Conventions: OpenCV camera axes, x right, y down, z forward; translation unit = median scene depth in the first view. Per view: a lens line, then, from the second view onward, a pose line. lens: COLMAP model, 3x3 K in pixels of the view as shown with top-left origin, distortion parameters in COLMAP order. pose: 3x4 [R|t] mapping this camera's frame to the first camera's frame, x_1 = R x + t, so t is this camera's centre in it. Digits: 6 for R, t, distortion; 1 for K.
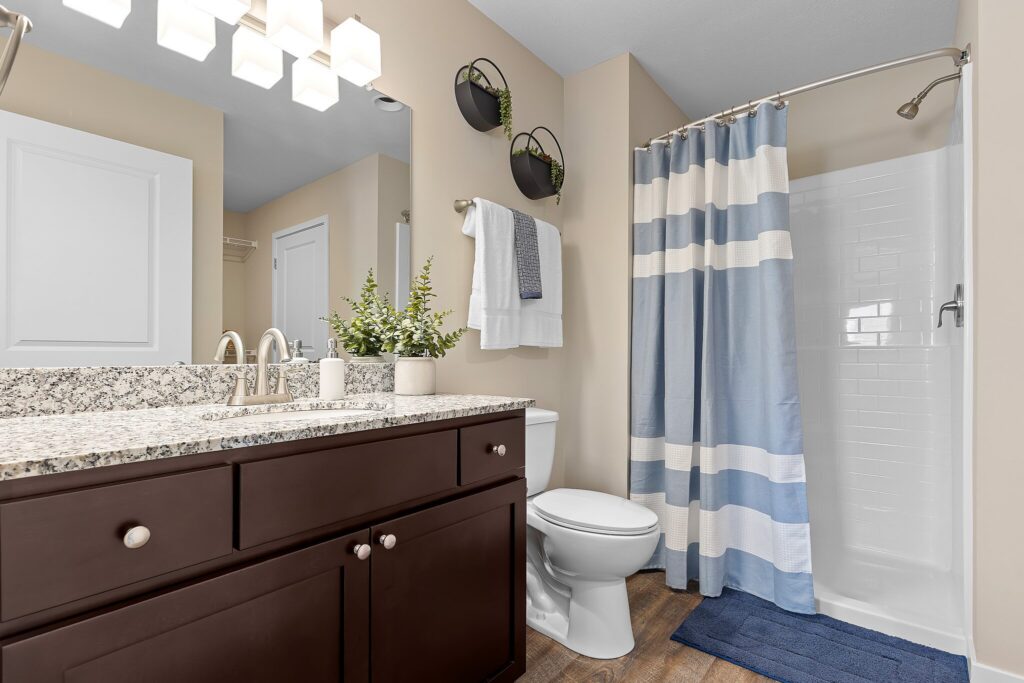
lens RADIAL K [[459.9, 0, 511.1], [0, 459.9, 344.3], [0, 0, 1]] dist [0.001960, 0.000056]
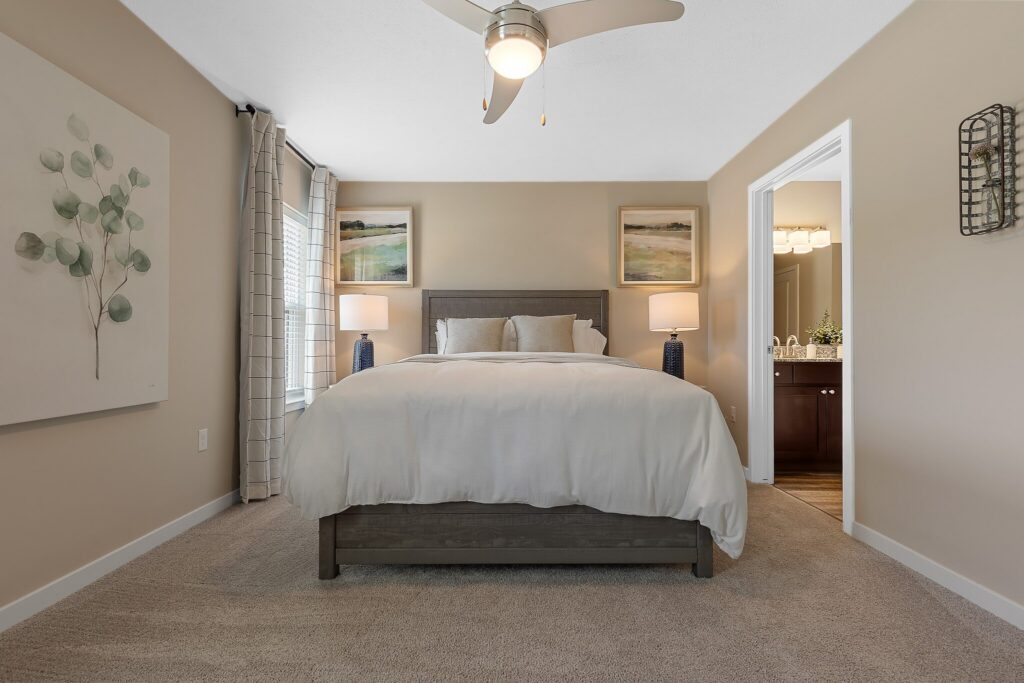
lens RADIAL K [[459.9, 0, 511.1], [0, 459.9, 344.3], [0, 0, 1]] dist [0.001960, 0.000056]
pose [[0.621596, -0.002966, -0.783333, 0.628792], [0.007679, 0.999968, 0.002307, 0.006306], [0.783301, -0.007449, 0.621599, -2.027385]]
